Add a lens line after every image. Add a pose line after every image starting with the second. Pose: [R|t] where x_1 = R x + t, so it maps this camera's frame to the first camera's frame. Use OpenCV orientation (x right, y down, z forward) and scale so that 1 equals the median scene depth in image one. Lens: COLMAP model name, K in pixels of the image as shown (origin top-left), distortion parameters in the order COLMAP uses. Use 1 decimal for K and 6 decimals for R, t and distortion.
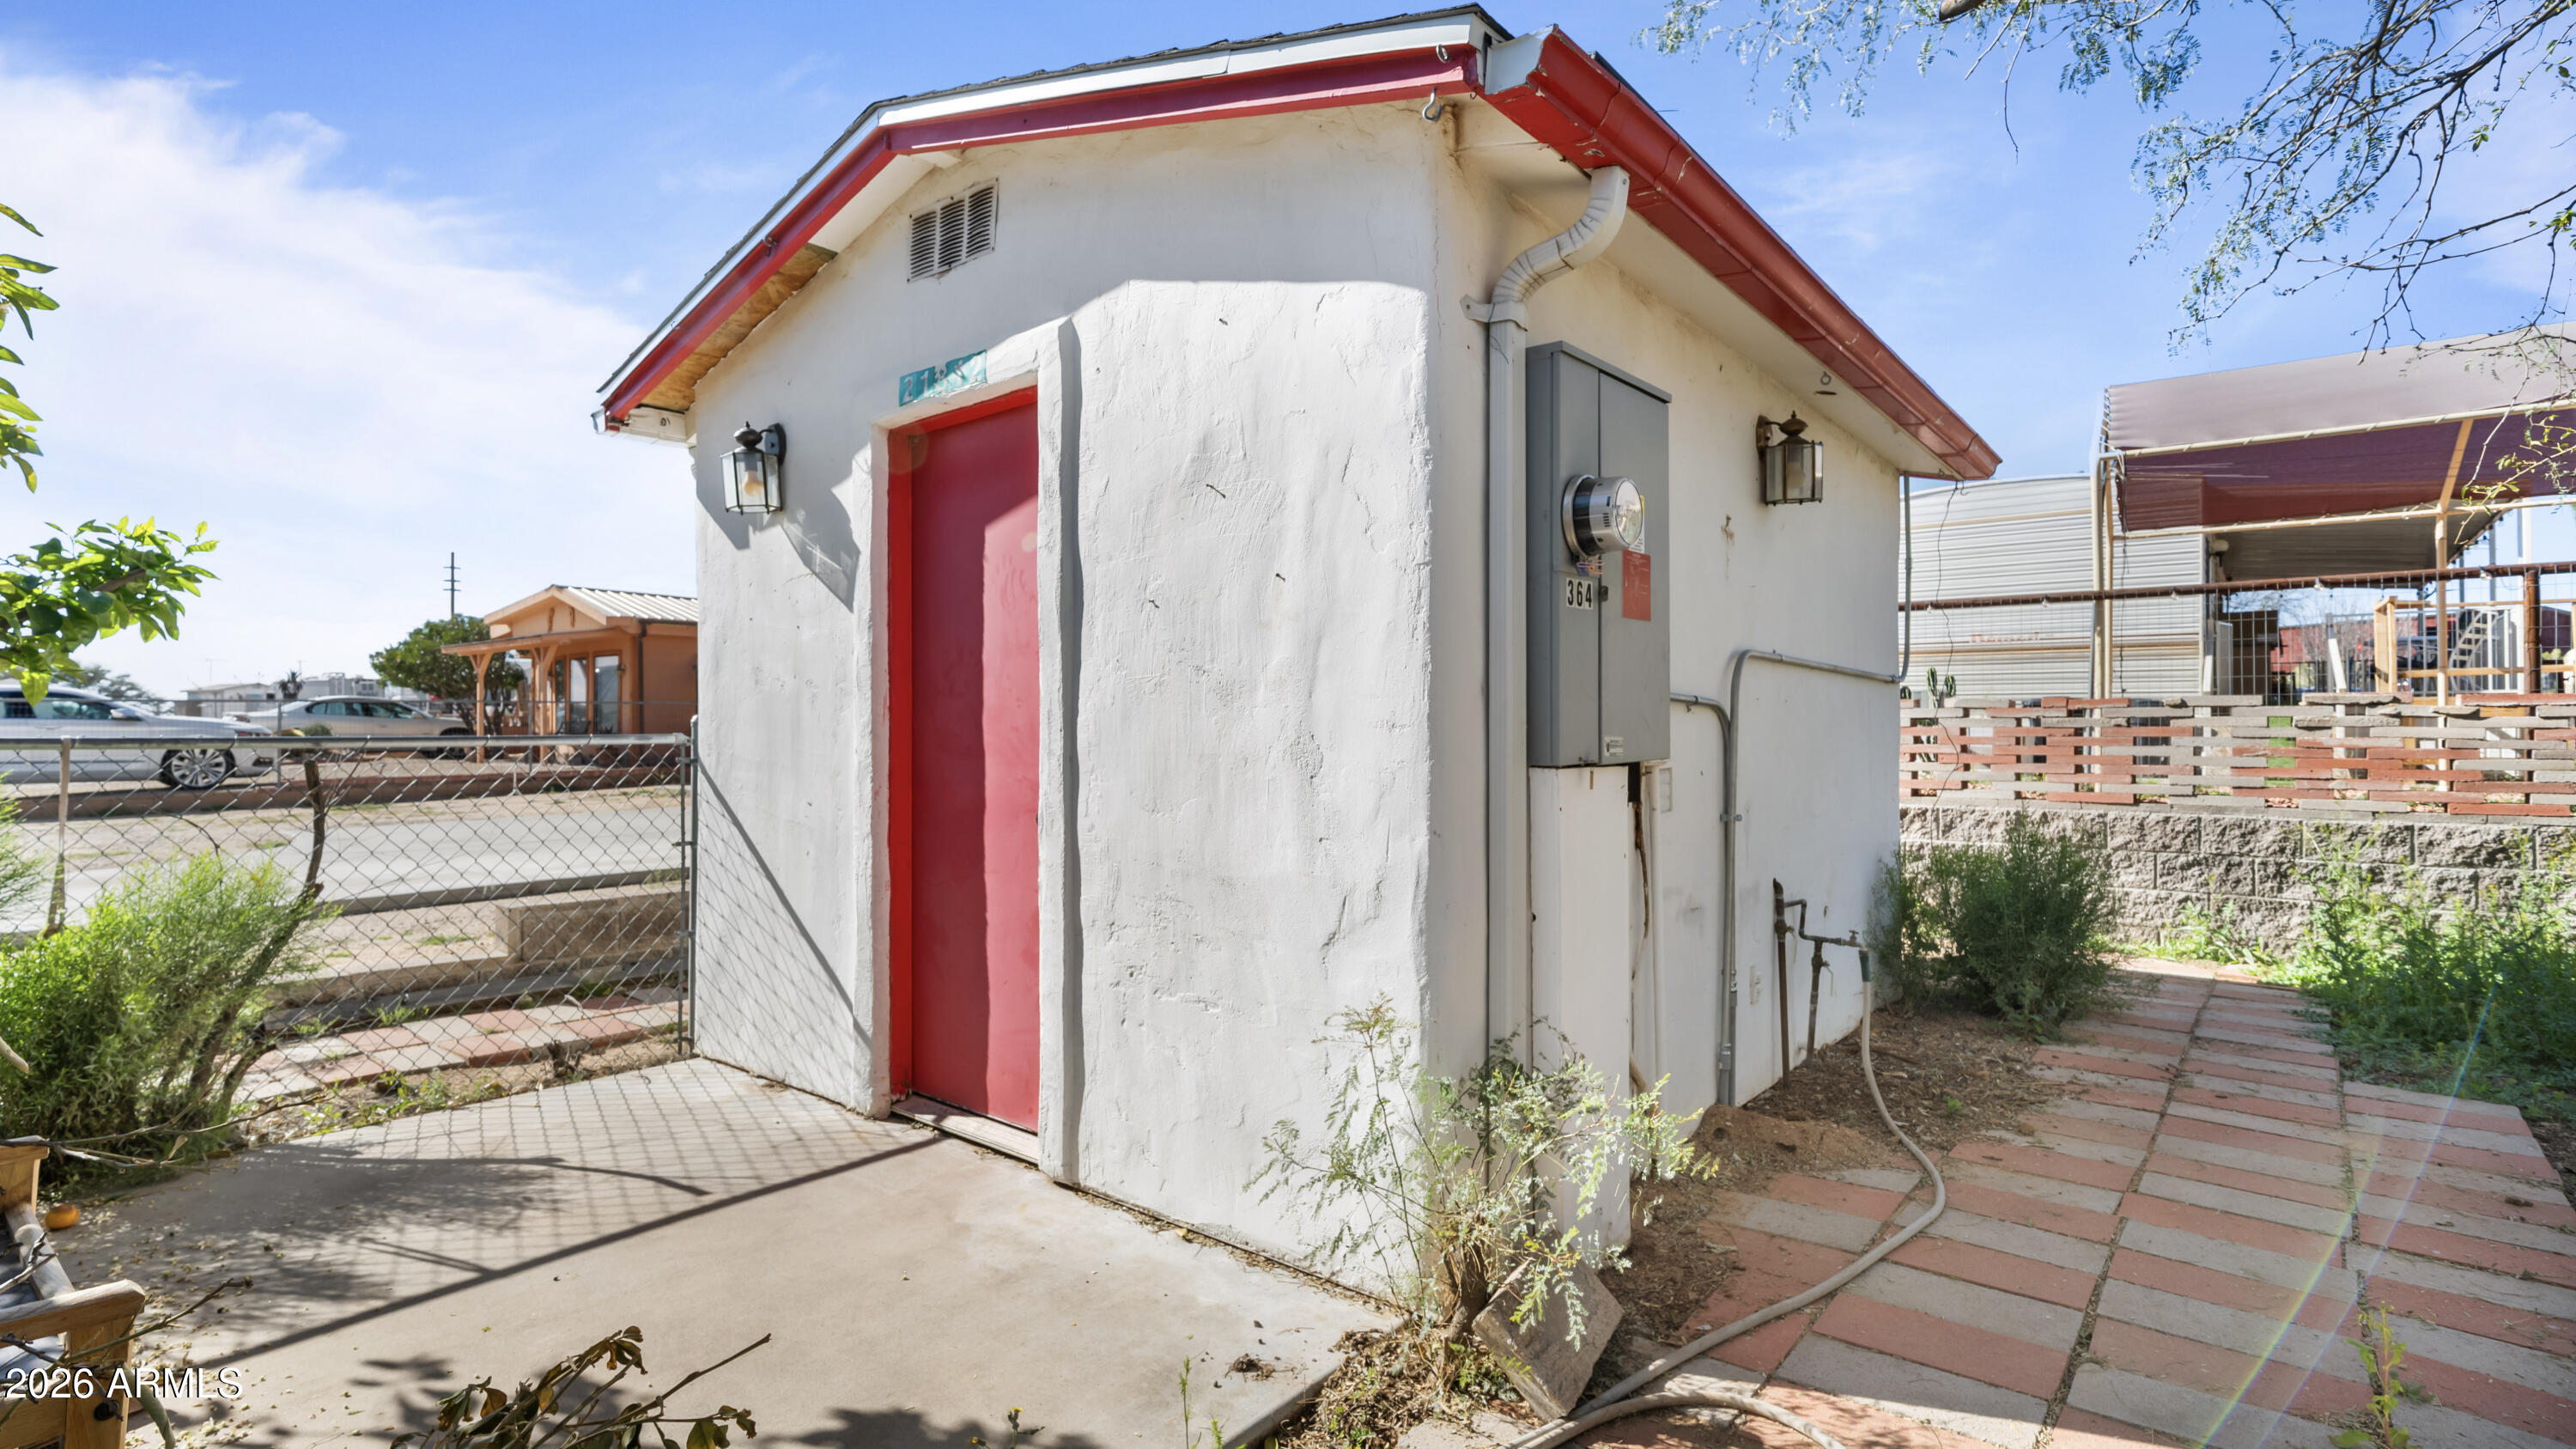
lens RADIAL K [[1200.6, 0, 1290.7], [0, 1200.6, 734.4], [0, 0, 1]] dist [0.000468, -0.000723]
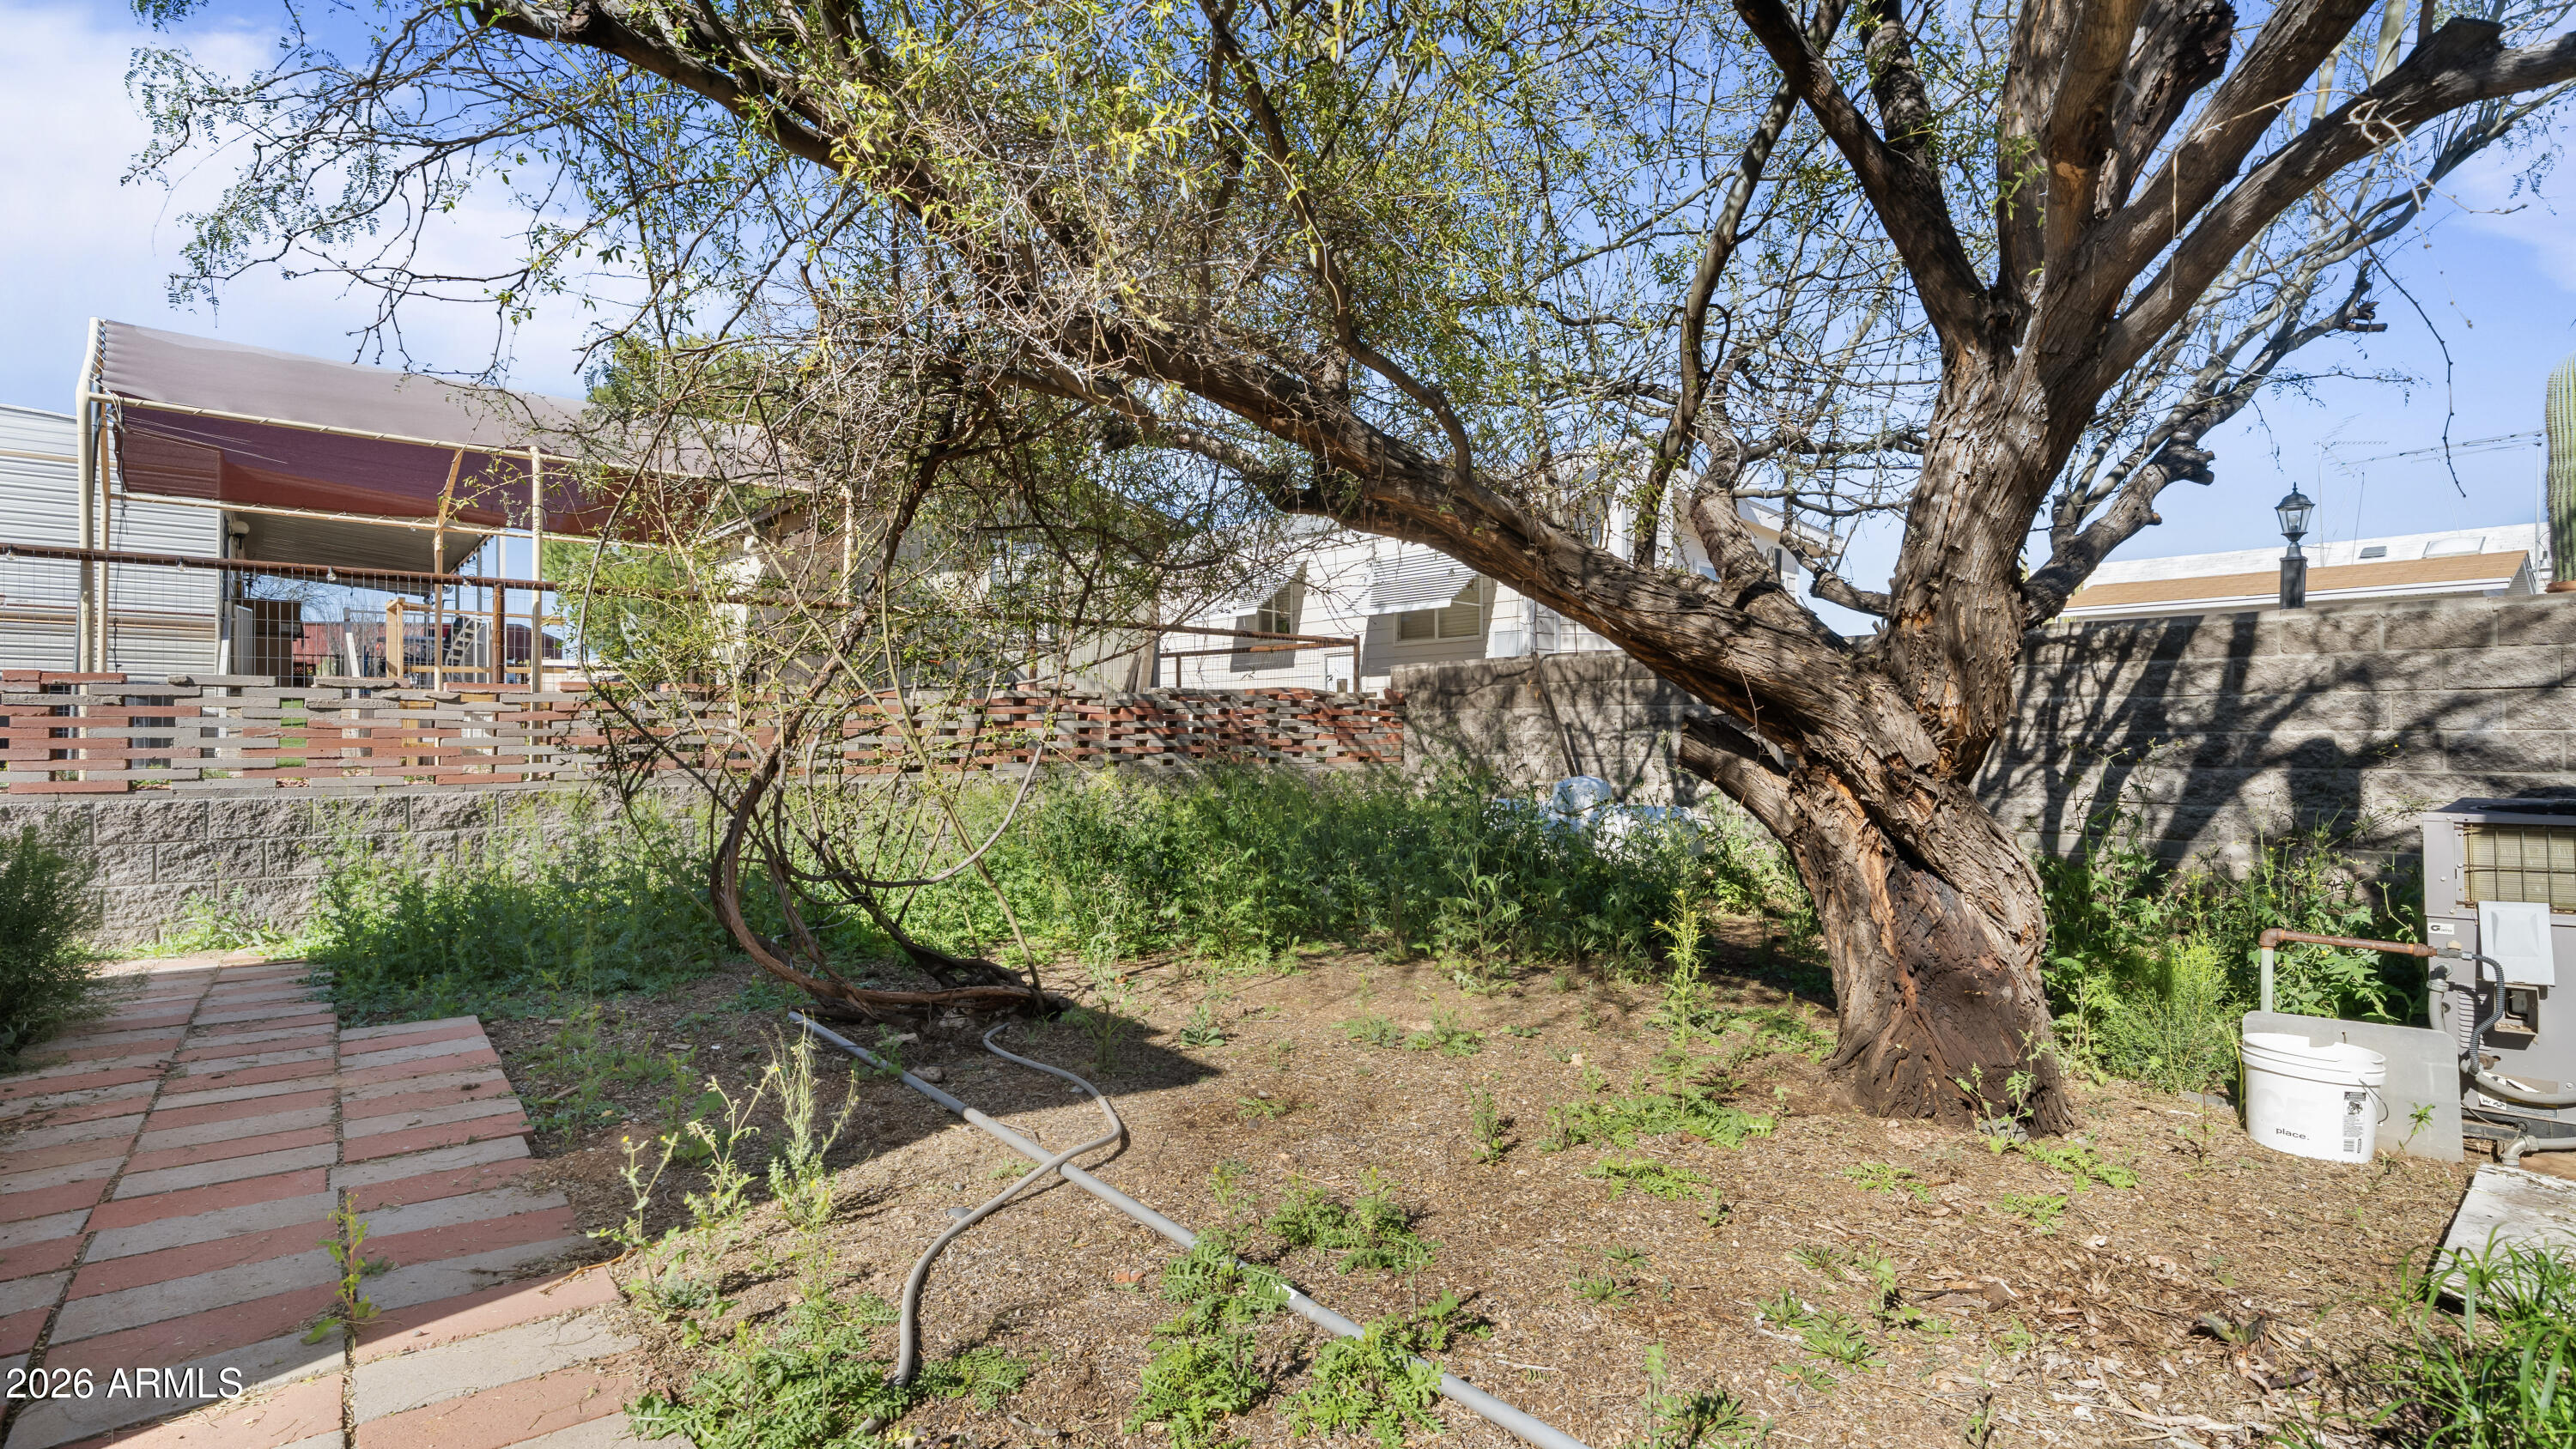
lens RADIAL K [[1200.2, 0, 1280.9], [0, 1200.2, 727.2], [0, 0, 1]] dist [0.000468, -0.000723]
pose [[0.200991, 0.008851, 0.979553, -0.004035], [-0.003155, 0.999960, -0.008388, 0.015761], [-0.979588, -0.001405, 0.201011, -0.025368]]
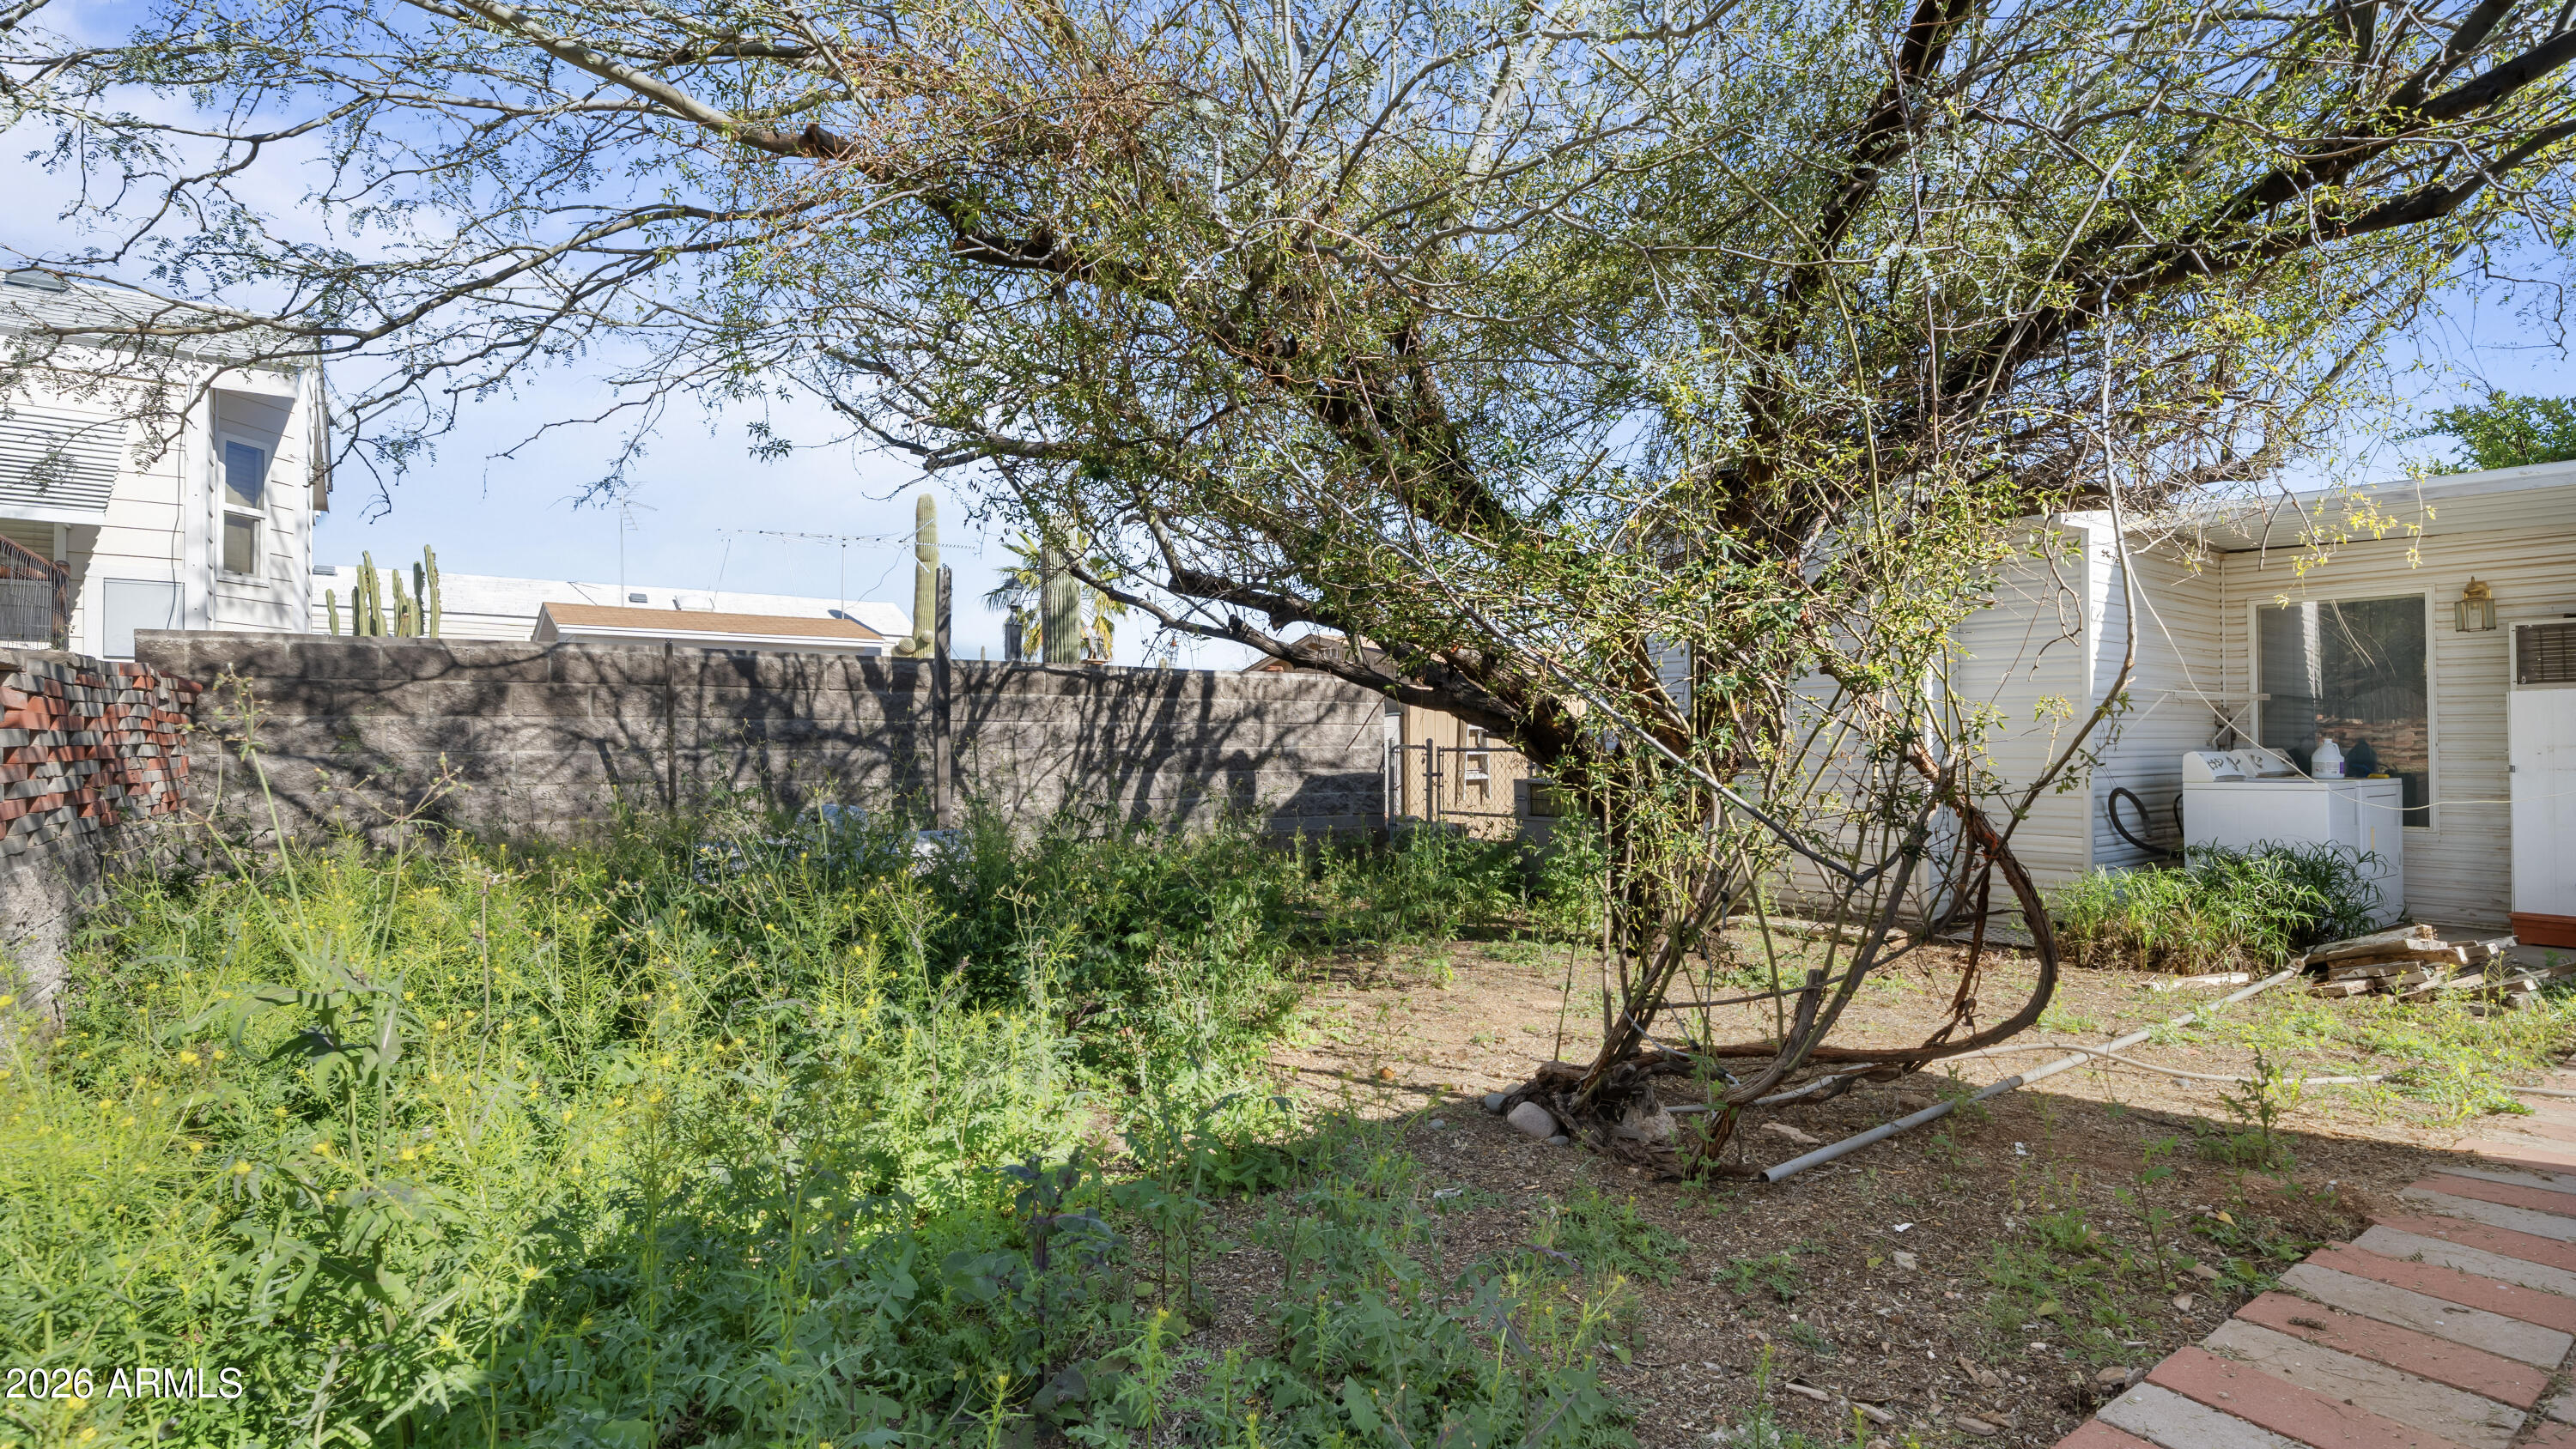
lens RADIAL K [[1200.2, 0, 1290.8], [0, 1200.2, 726.0], [0, 0, 1]] dist [0.000468, -0.000723]
pose [[-0.962559, 0.009286, 0.270914, 0.897828], [0.004811, 0.999841, -0.017178, 0.005936], [-0.271031, -0.015232, -0.962450, 1.209829]]
